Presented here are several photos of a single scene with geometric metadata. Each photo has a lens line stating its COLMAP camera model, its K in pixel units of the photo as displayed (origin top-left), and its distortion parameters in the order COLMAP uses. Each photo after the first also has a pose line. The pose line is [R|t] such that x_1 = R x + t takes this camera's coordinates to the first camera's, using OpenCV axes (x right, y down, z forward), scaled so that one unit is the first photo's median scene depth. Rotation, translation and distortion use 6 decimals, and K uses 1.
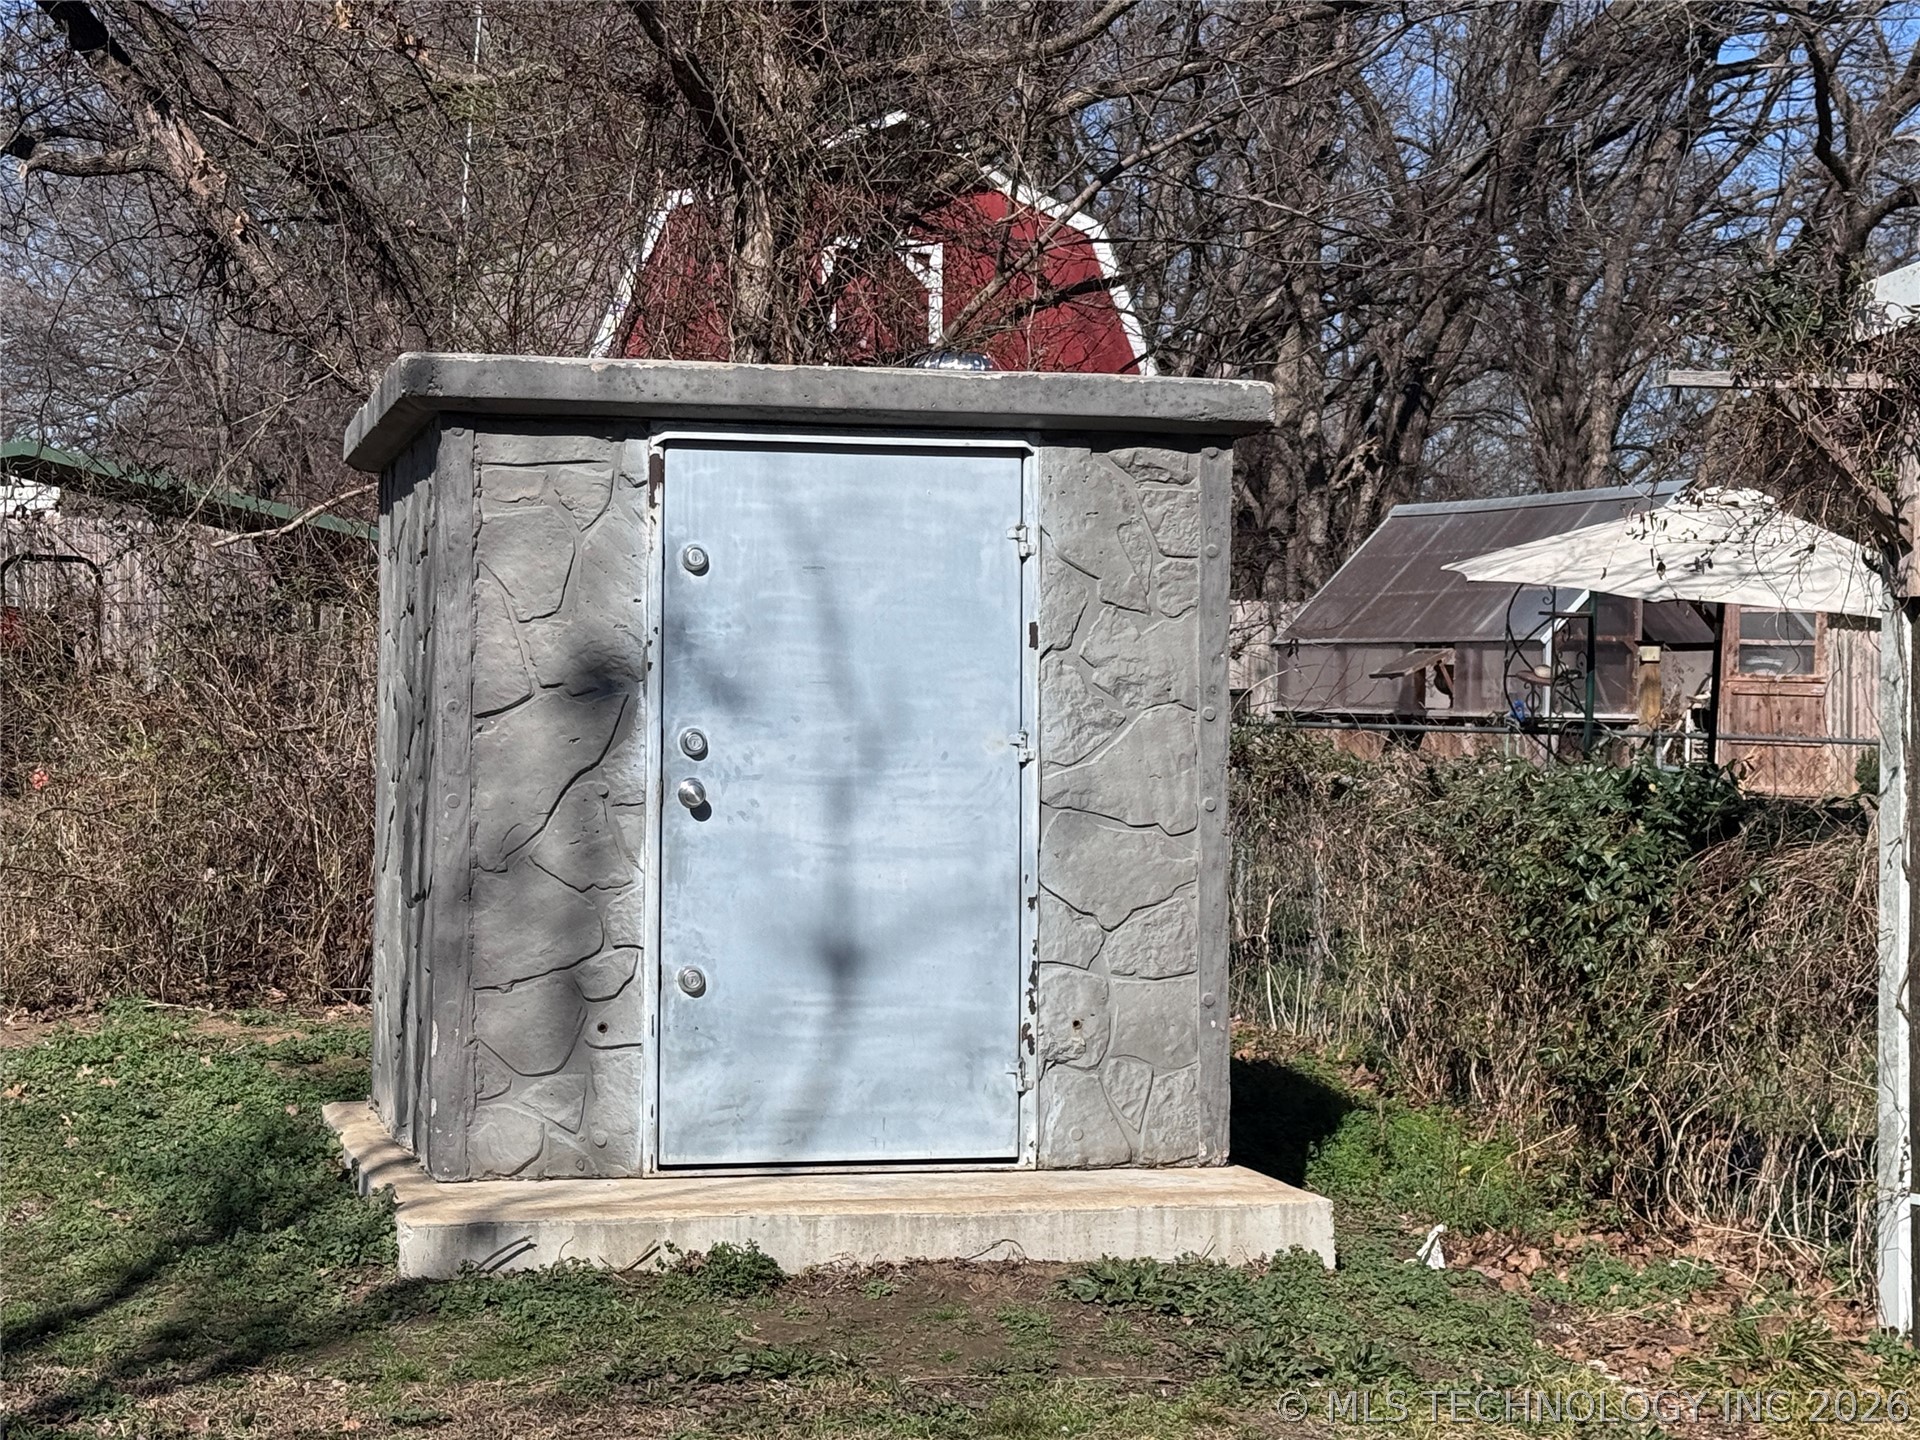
lens RADIAL K [[3691.1, 0, 959.8], [0, 3691.1, 719.3], [0, 0, 1]] dist [0.007036, 0.000000]
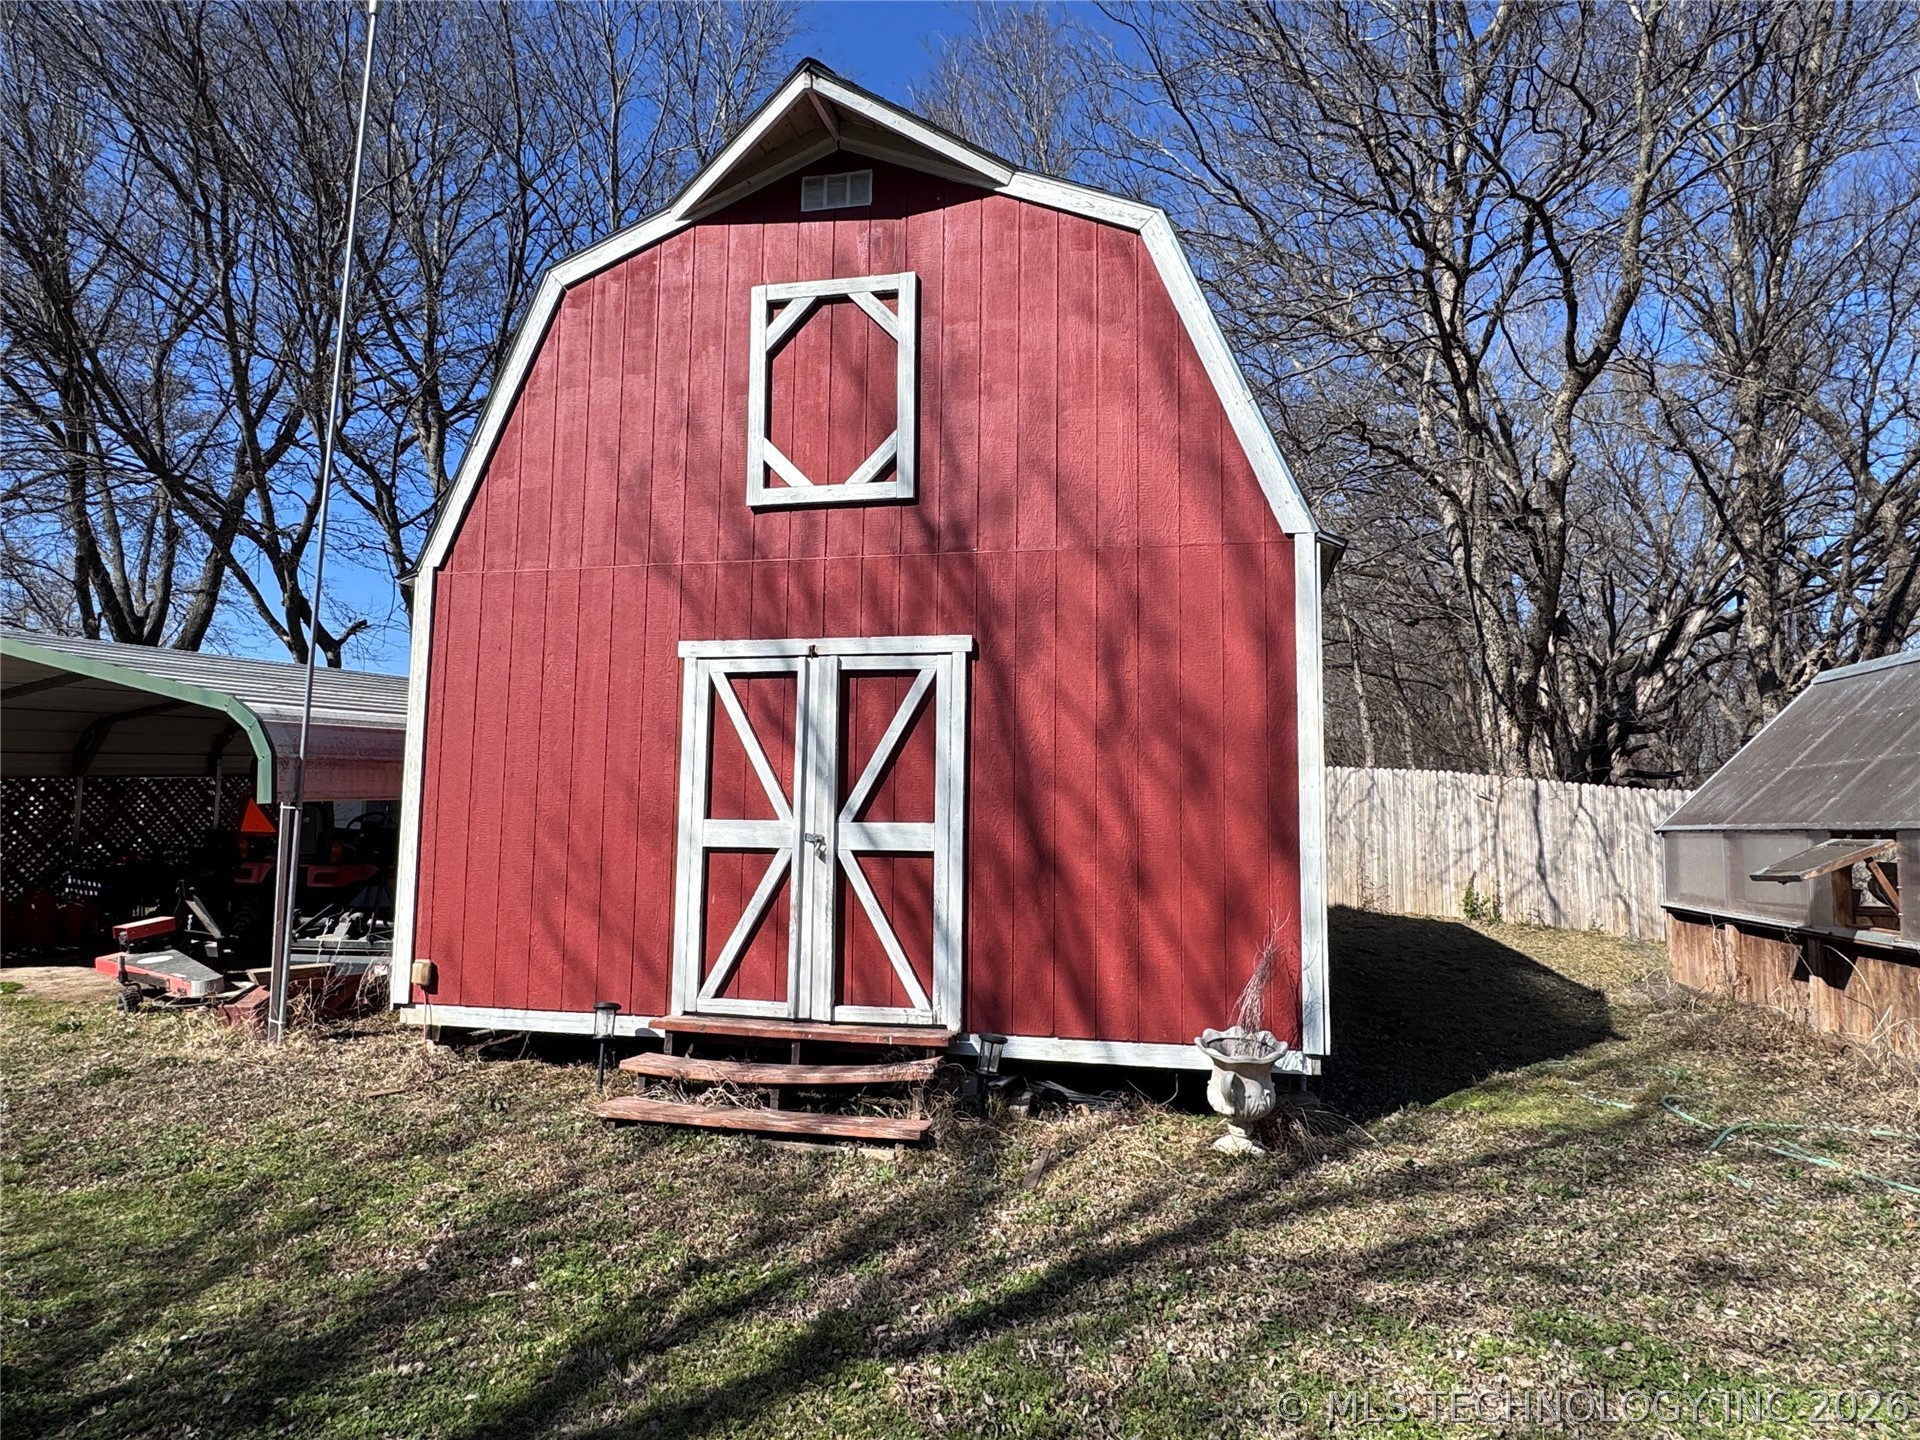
lens RADIAL K [[1196.0, 0, 963.7], [0, 1196.0, 720.5], [0, 0, 1]] dist [-0.006053, -0.001586]
pose [[0.843454, -0.055561, -0.534320, 0.105934], [-0.005427, 0.993705, -0.111896, -0.015019], [0.537174, 0.097279, 0.837843, 0.714991]]
